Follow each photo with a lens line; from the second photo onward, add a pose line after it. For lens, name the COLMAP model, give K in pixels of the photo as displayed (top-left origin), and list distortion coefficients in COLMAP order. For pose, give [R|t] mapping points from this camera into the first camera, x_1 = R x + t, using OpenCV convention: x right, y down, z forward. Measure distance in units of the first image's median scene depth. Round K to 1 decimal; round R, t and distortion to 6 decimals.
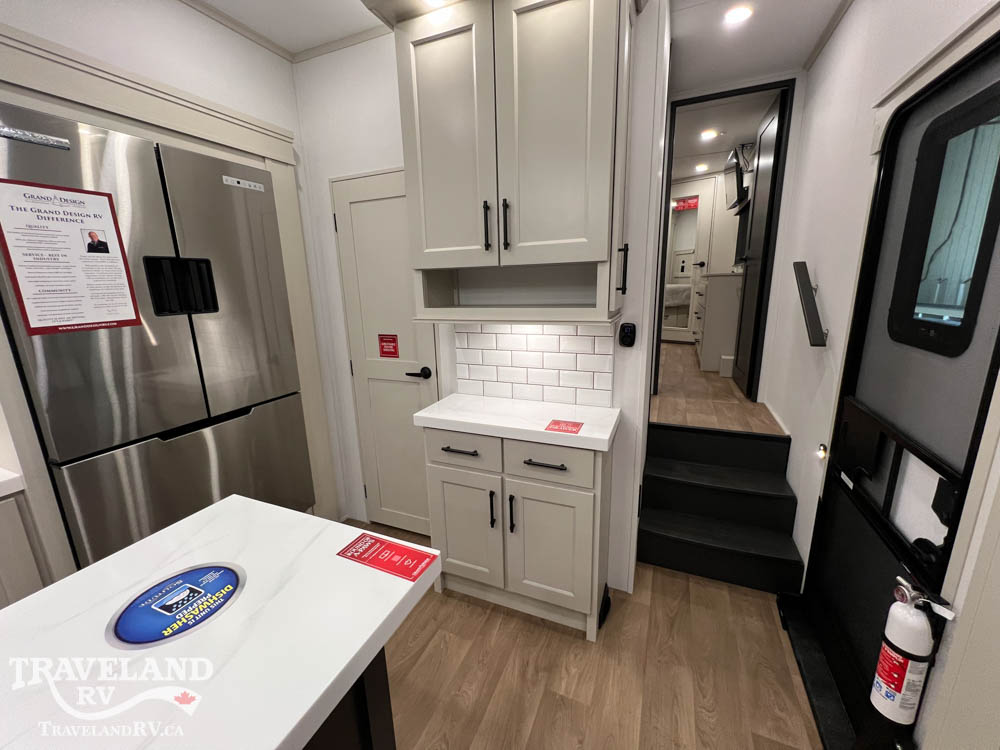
lens RADIAL K [[400.9, 0, 494.3], [0, 400.9, 373.1], [0, 0, 1]] dist [-0.002076, 0.000339]
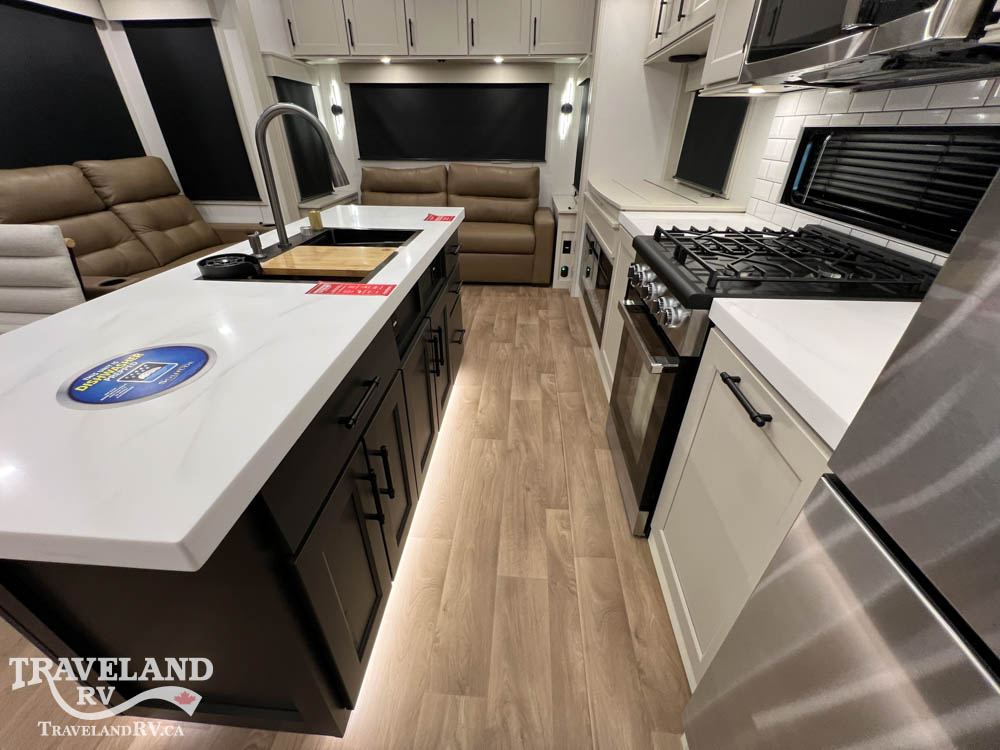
lens RADIAL K [[400.9, 0, 499.4], [0, 400.9, 374.3], [0, 0, 1]] dist [-0.002076, 0.000339]
pose [[-0.943040, 0.190488, -0.272745, -0.658359], [-0.056428, 0.716375, 0.695430, -0.044596], [0.327858, 0.671209, -0.664821, 0.950126]]
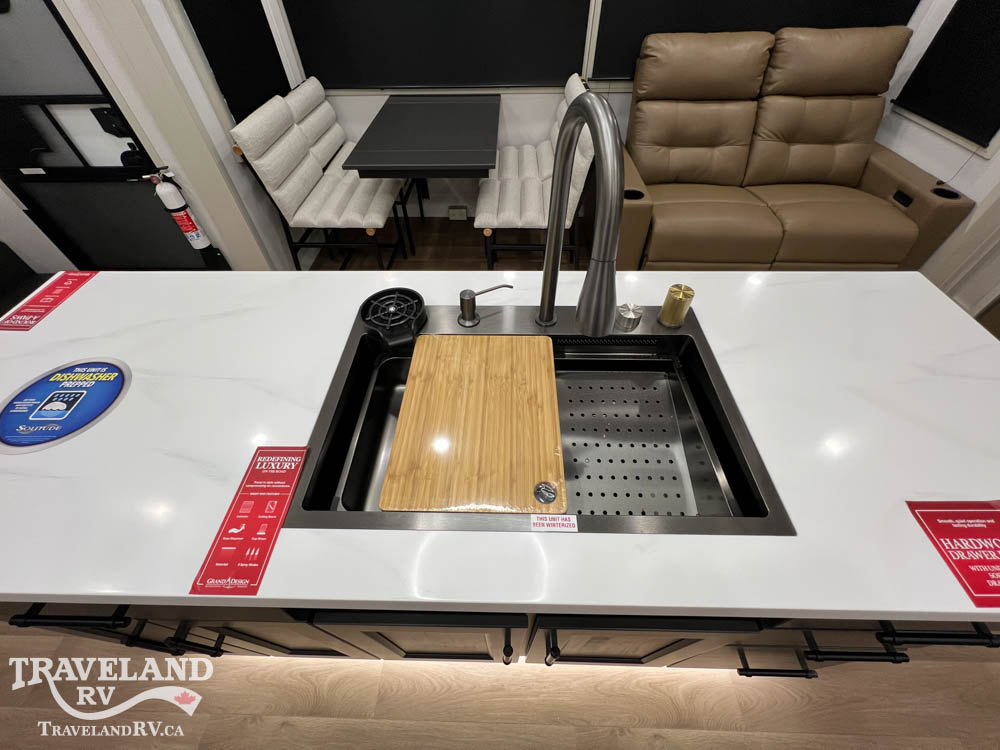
lens RADIAL K [[400.9, 0, 497.9], [0, 400.9, 374.3], [0, 0, 1]] dist [-0.002076, 0.000339]
pose [[-0.375400, -0.673442, 0.636829, -0.875202], [0.234106, 0.595910, 0.768171, 0.029915], [-0.896811, 0.437457, -0.066048, 0.070027]]
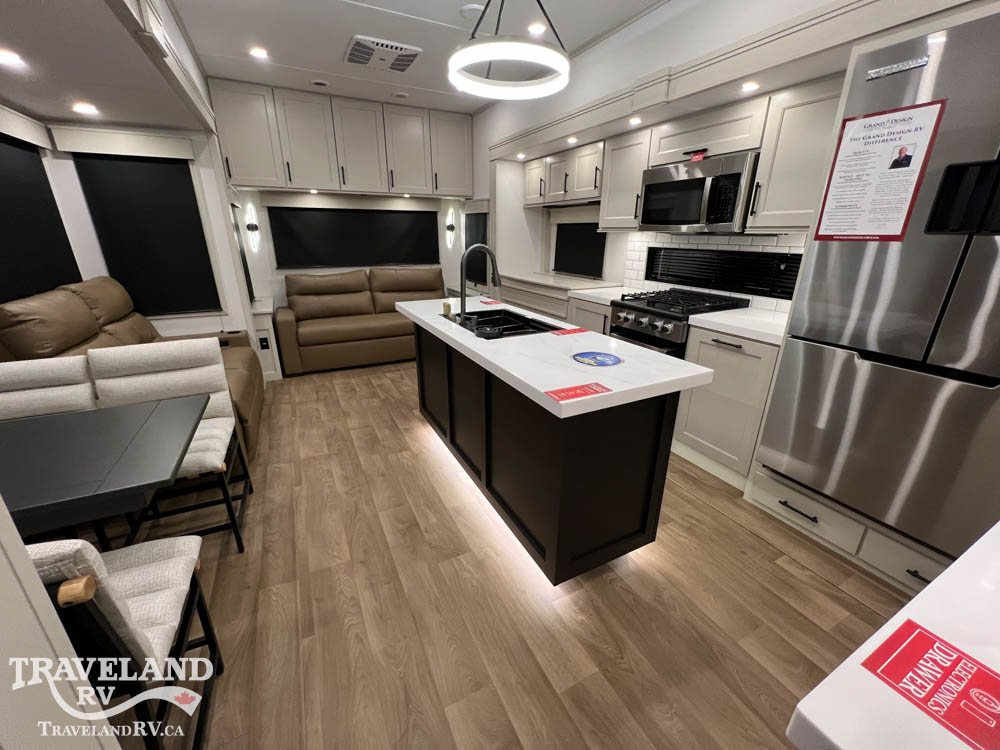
lens RADIAL K [[400.9, 0, 500.8], [0, 400.9, 372.3], [0, 0, 1]] dist [-0.002076, 0.000339]
pose [[-0.630366, 0.277416, -0.725037, 0.556195], [-0.163679, 0.865475, 0.473458, -0.146439], [0.758846, 0.417125, -0.500159, 0.874543]]
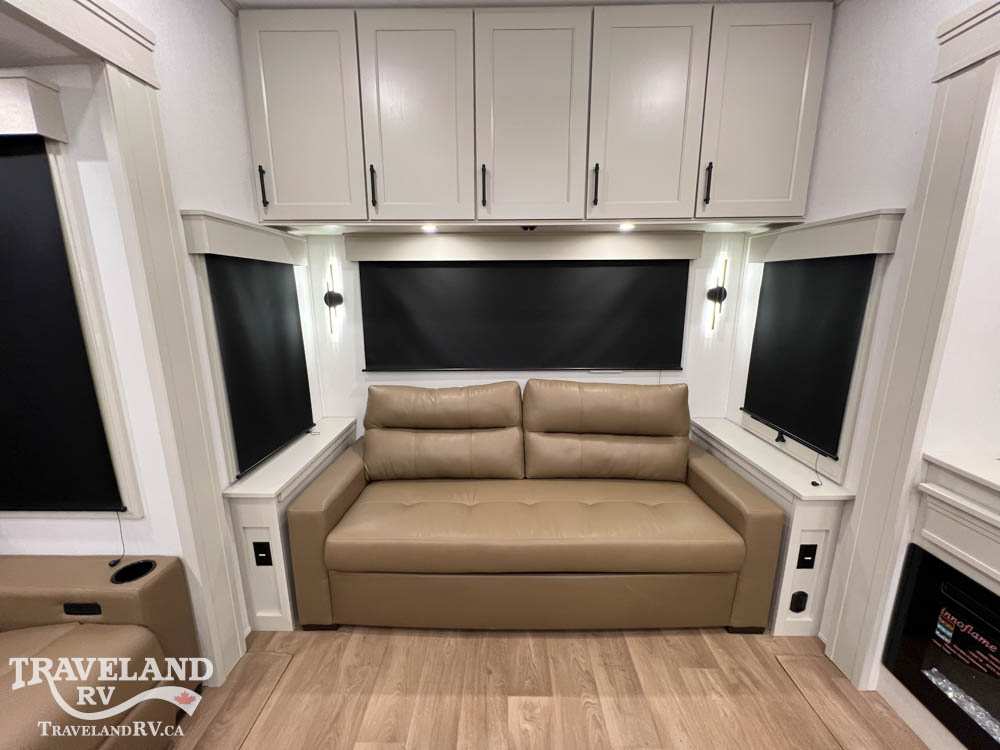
lens RADIAL K [[400.9, 0, 499.3], [0, 400.9, 373.6], [0, 0, 1]] dist [-0.002076, 0.000339]
pose [[-0.920730, 0.111296, -0.373991, -0.678563], [-0.059822, 0.906867, 0.417150, 0.174934], [0.385587, 0.406456, -0.828321, -0.666258]]
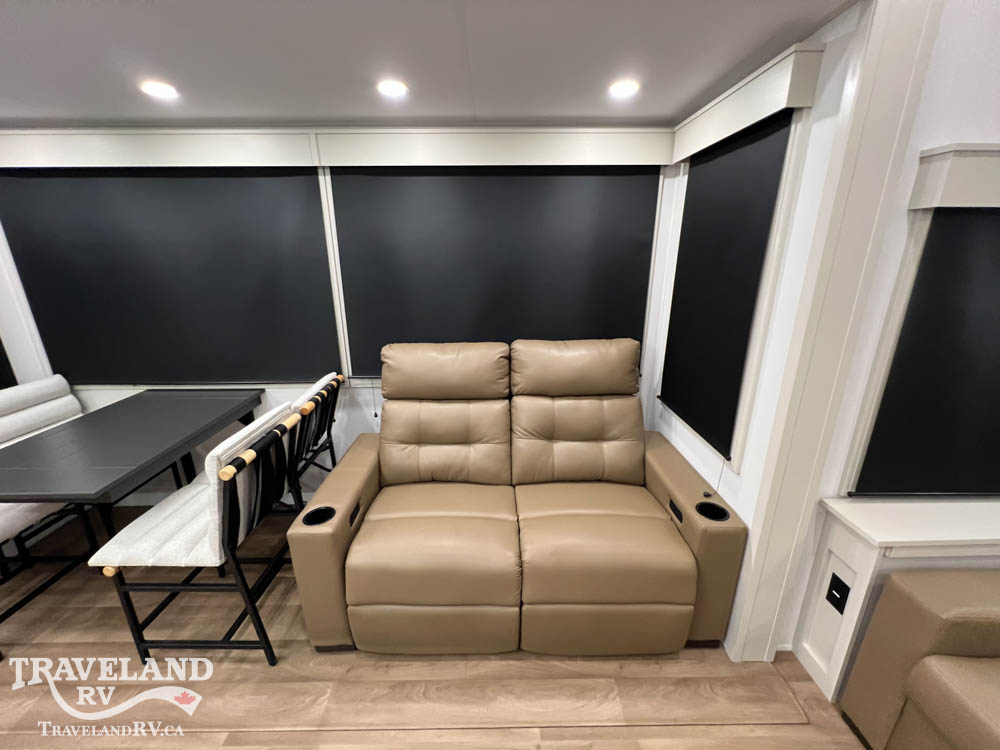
lens RADIAL K [[400.9, 0, 495.7], [0, 400.9, 373.3], [0, 0, 1]] dist [-0.002076, 0.000339]
pose [[-0.407574, -0.238259, 0.881542, -0.798799], [0.223212, 0.910085, 0.349174, 0.205376], [-0.885471, 0.339085, -0.317744, -0.855638]]
